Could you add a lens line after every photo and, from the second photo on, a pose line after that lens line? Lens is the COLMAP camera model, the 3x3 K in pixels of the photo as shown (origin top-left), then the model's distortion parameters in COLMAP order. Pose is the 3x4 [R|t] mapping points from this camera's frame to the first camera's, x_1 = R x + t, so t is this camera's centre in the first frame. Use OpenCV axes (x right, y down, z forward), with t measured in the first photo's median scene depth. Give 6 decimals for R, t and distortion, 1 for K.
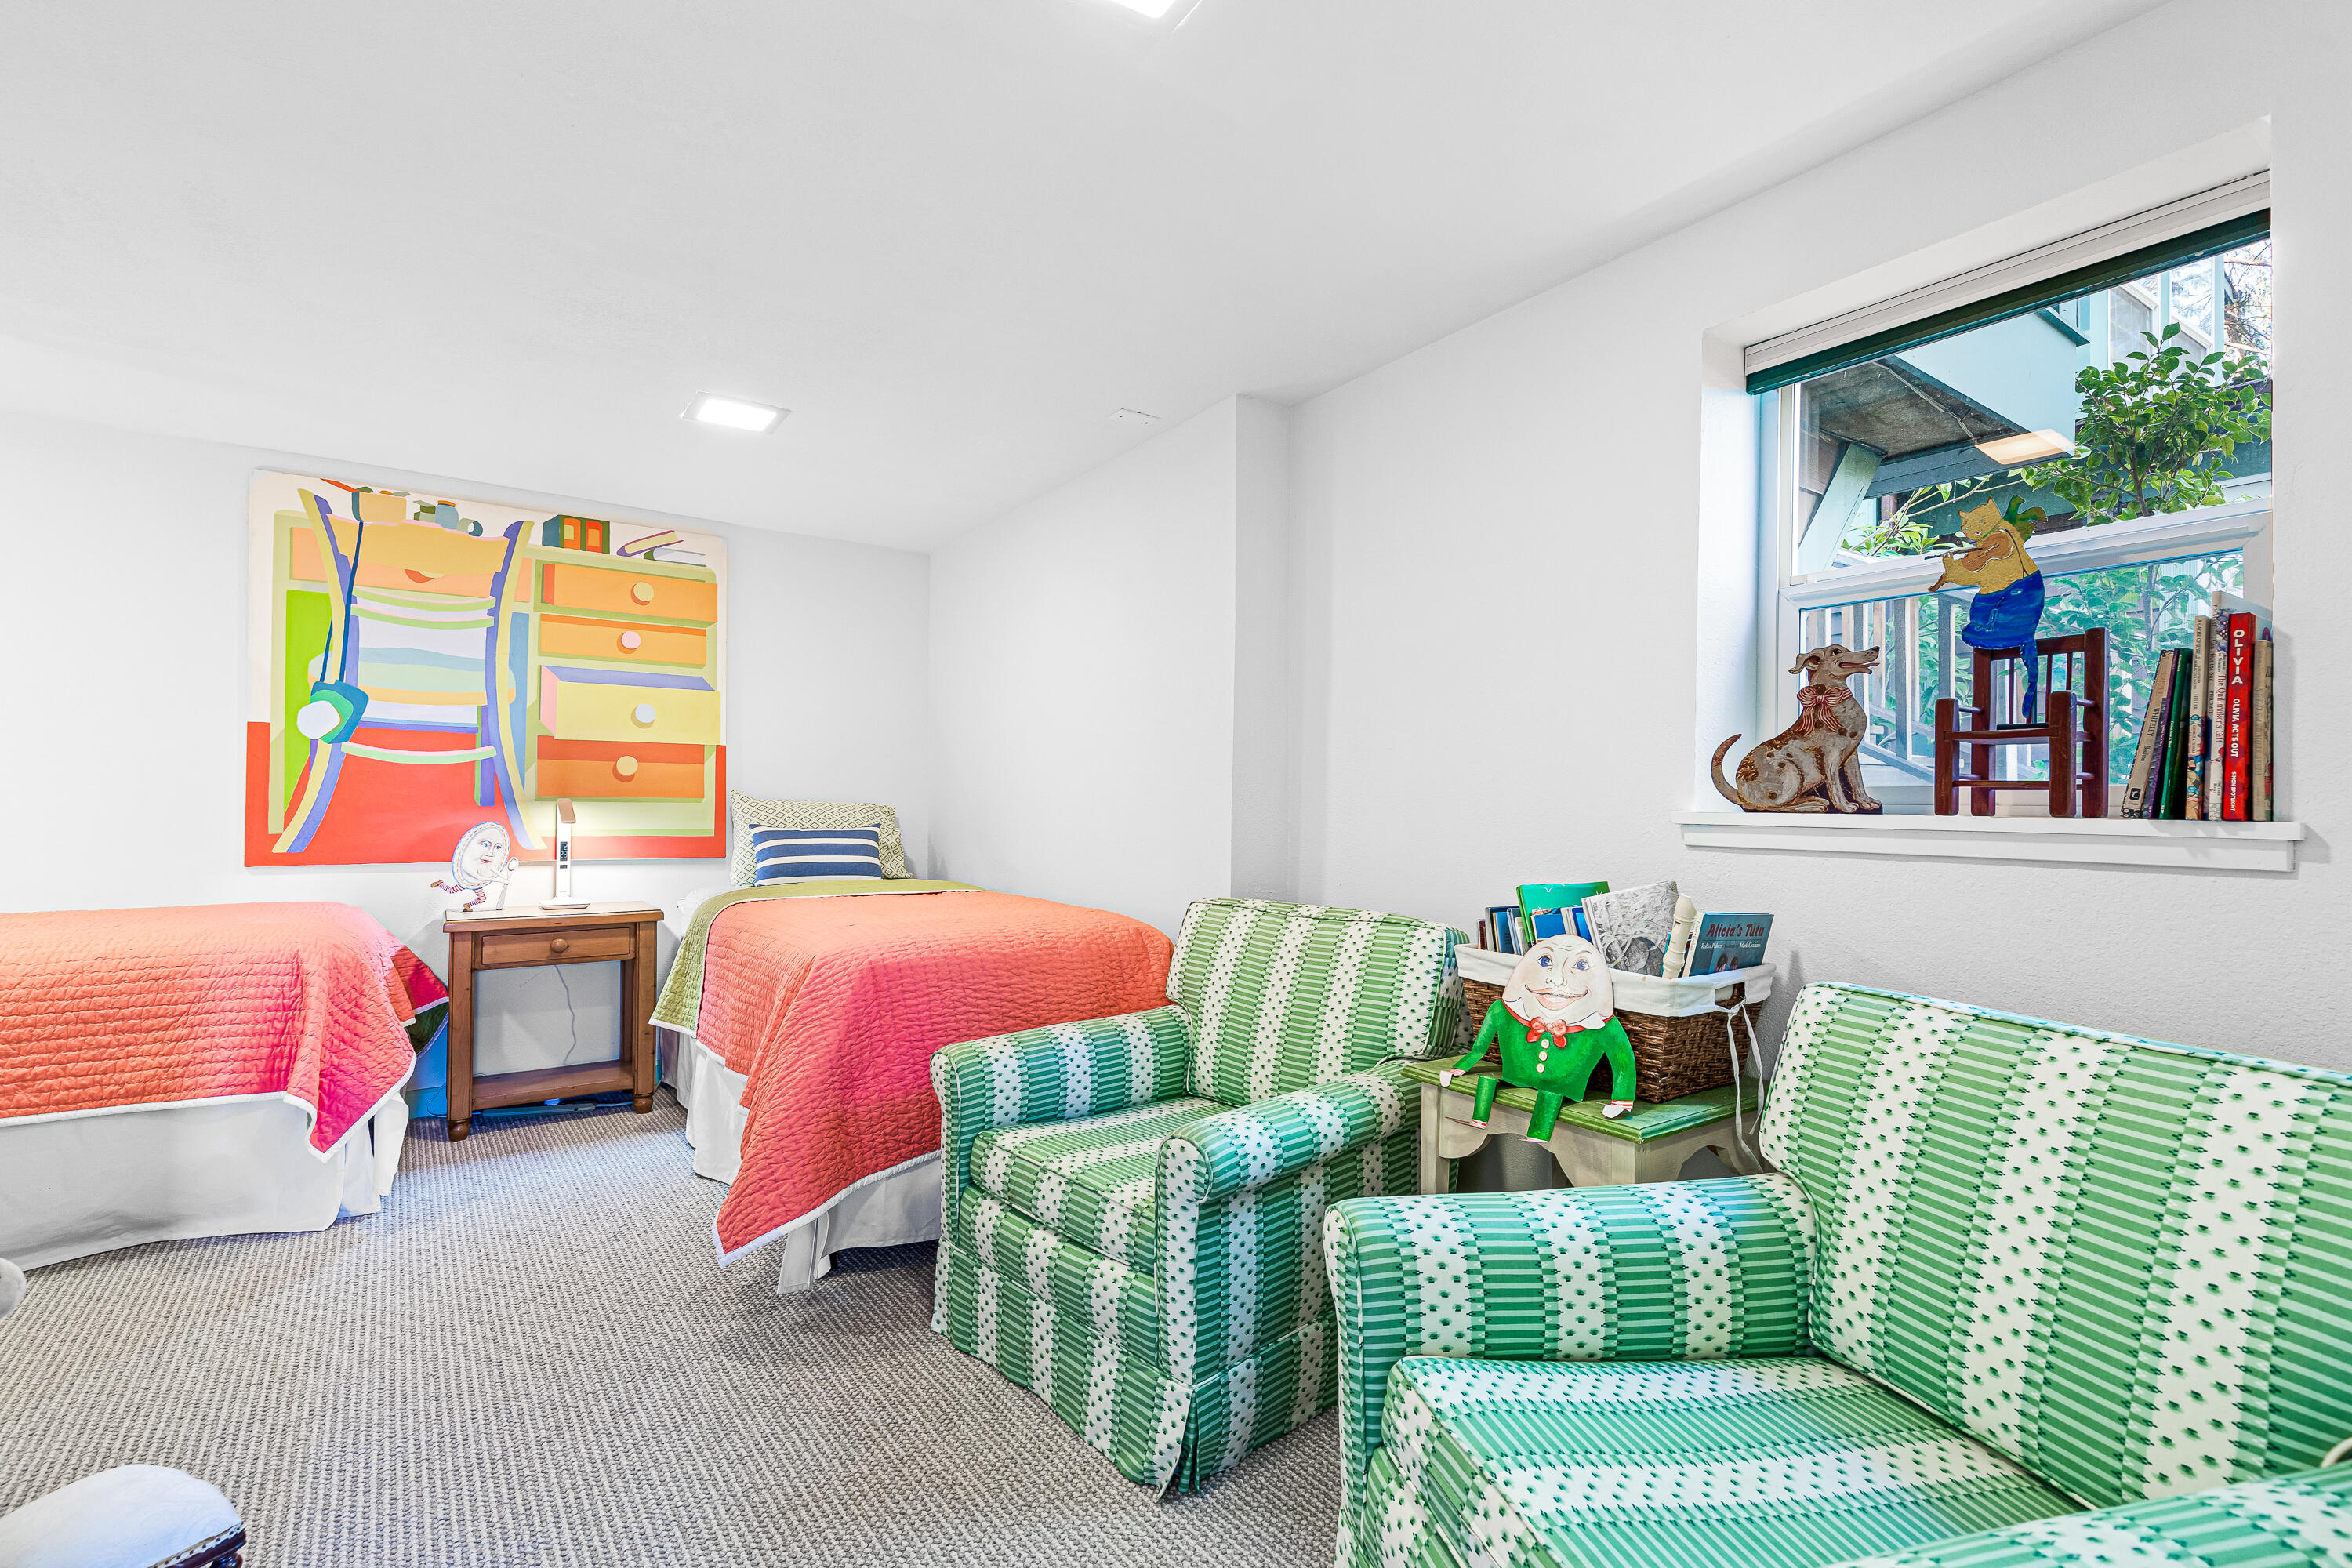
lens RADIAL K [[1063.6, 0, 1177.1], [0, 1063.6, 794.5], [0, 0, 1]] dist [0.005908, -0.000464]
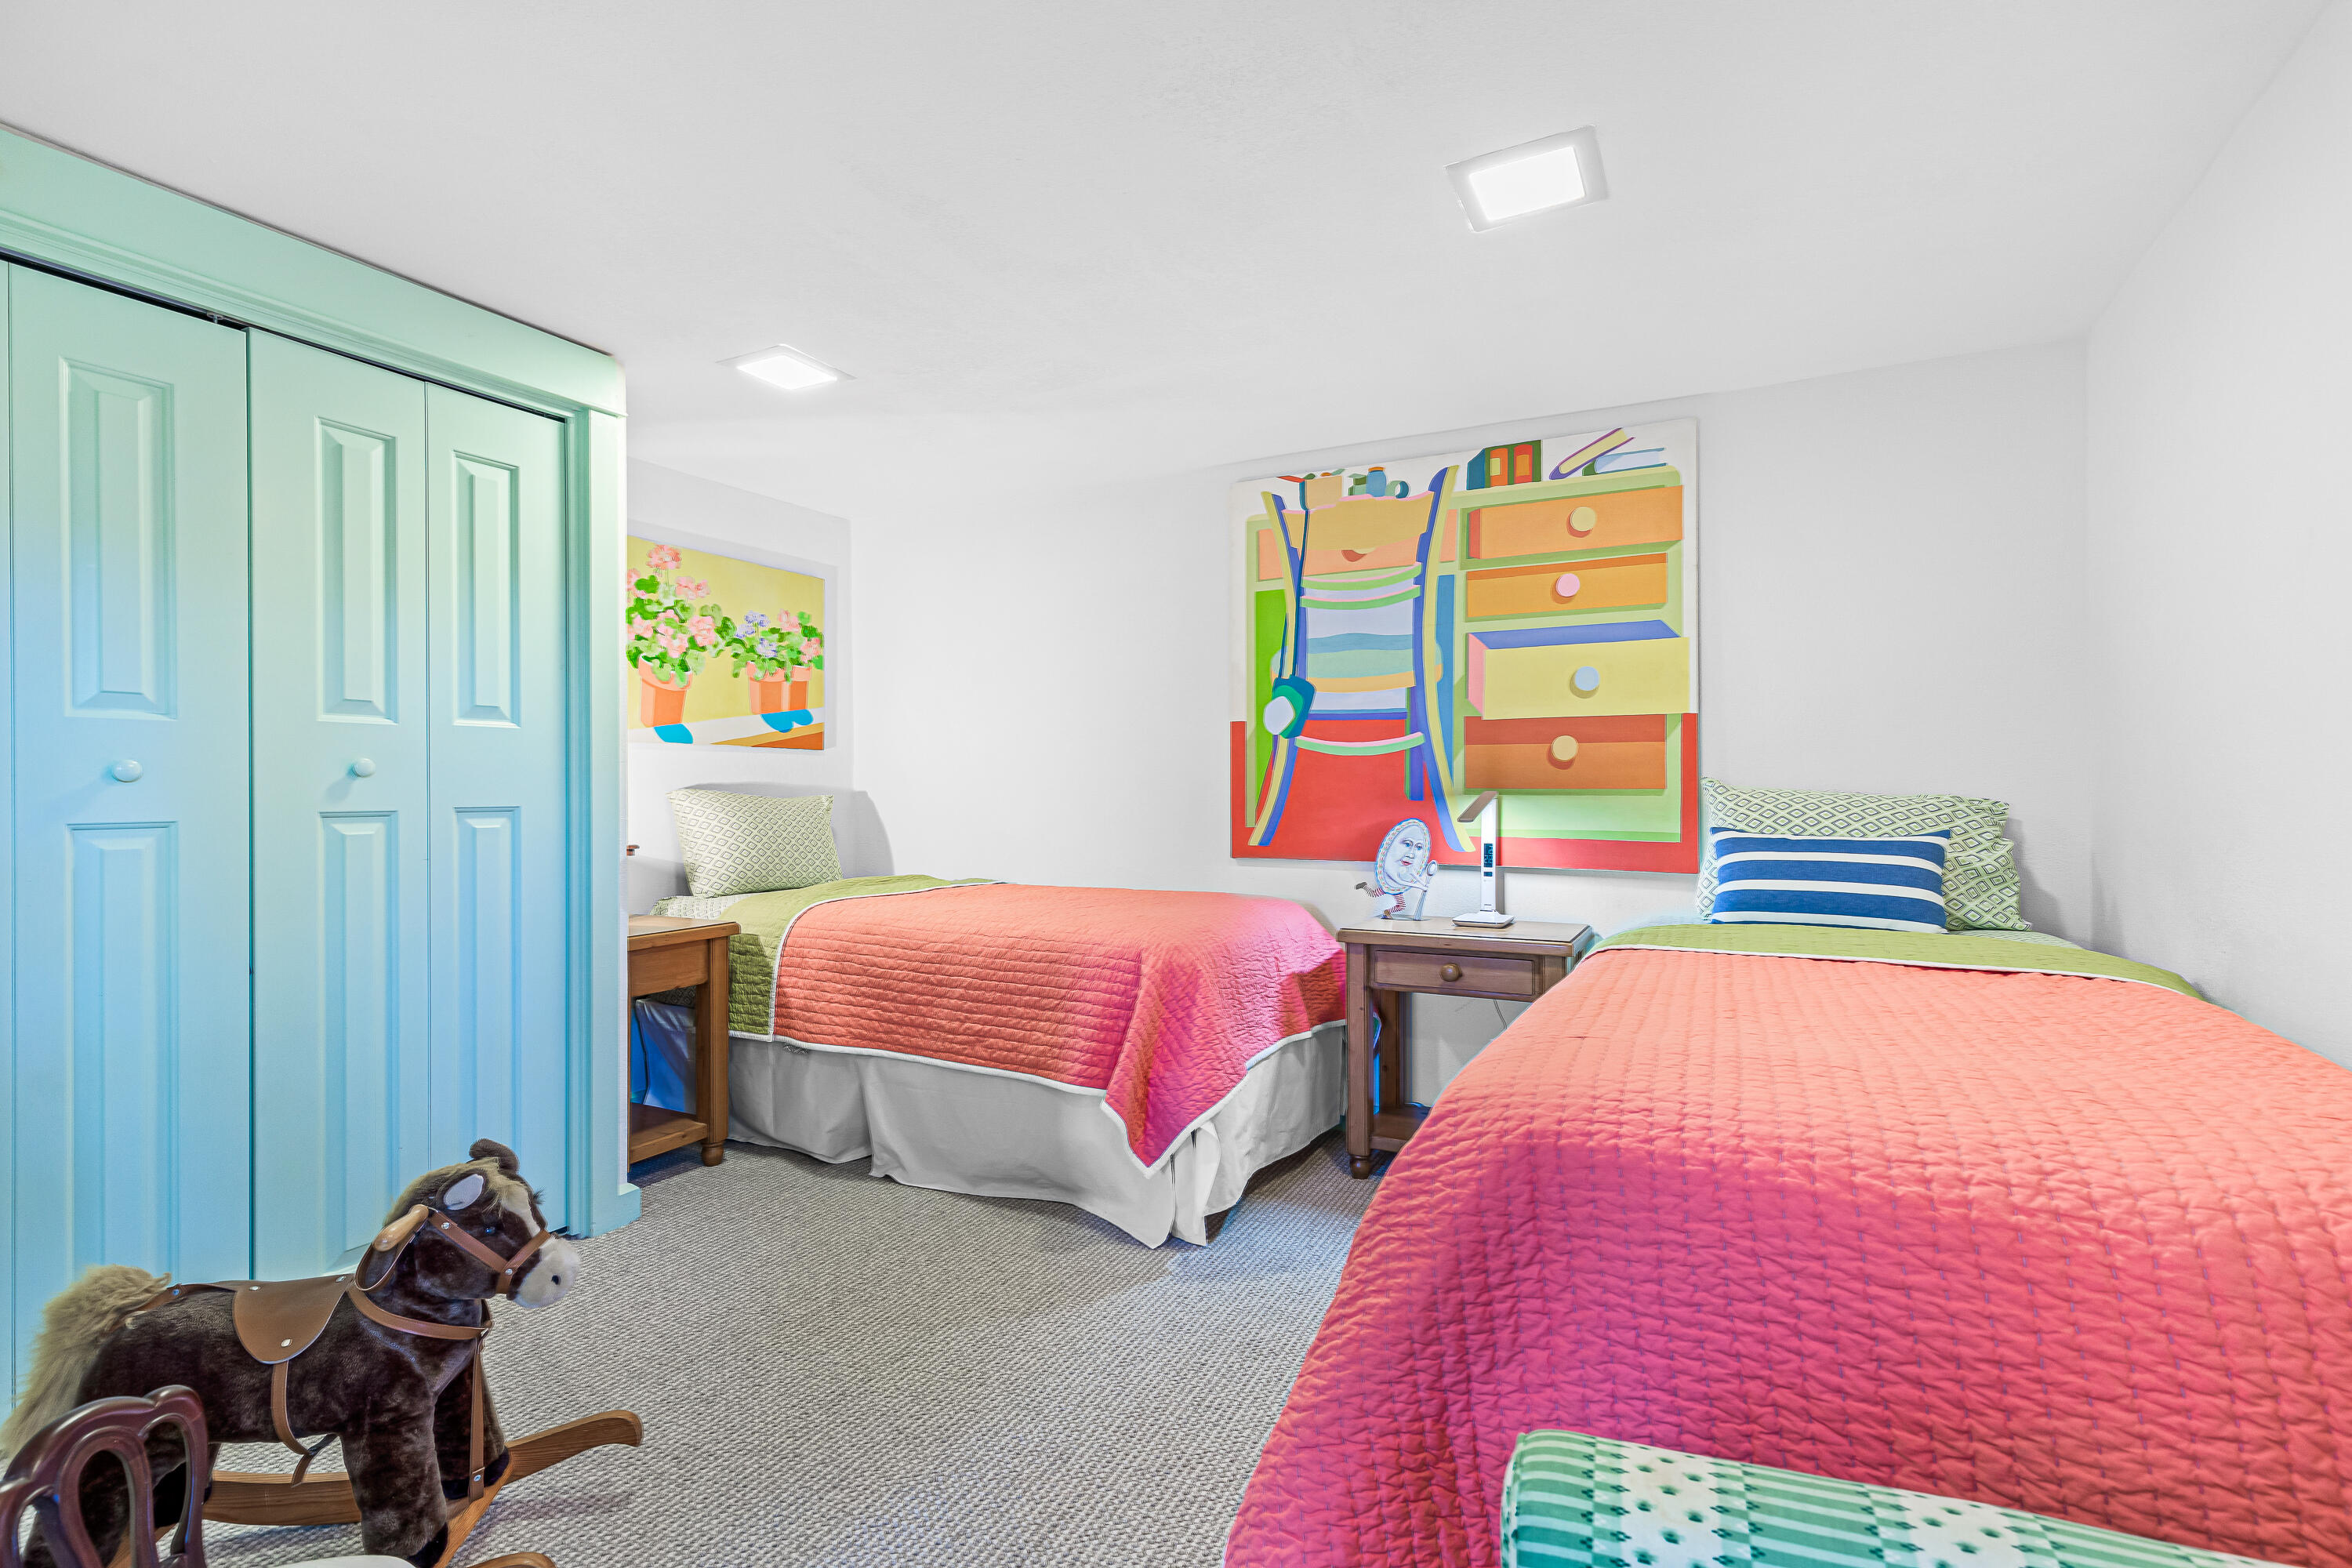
lens RADIAL K [[1063.6, 0, 1168.6], [0, 1063.6, 790.8], [0, 0, 1]] dist [0.005908, -0.000464]
pose [[0.467542, -0.008557, -0.883929, 0.035227], [0.011671, 0.999926, -0.003507, 0.003412], [0.883894, -0.008676, 0.467607, 0.408559]]
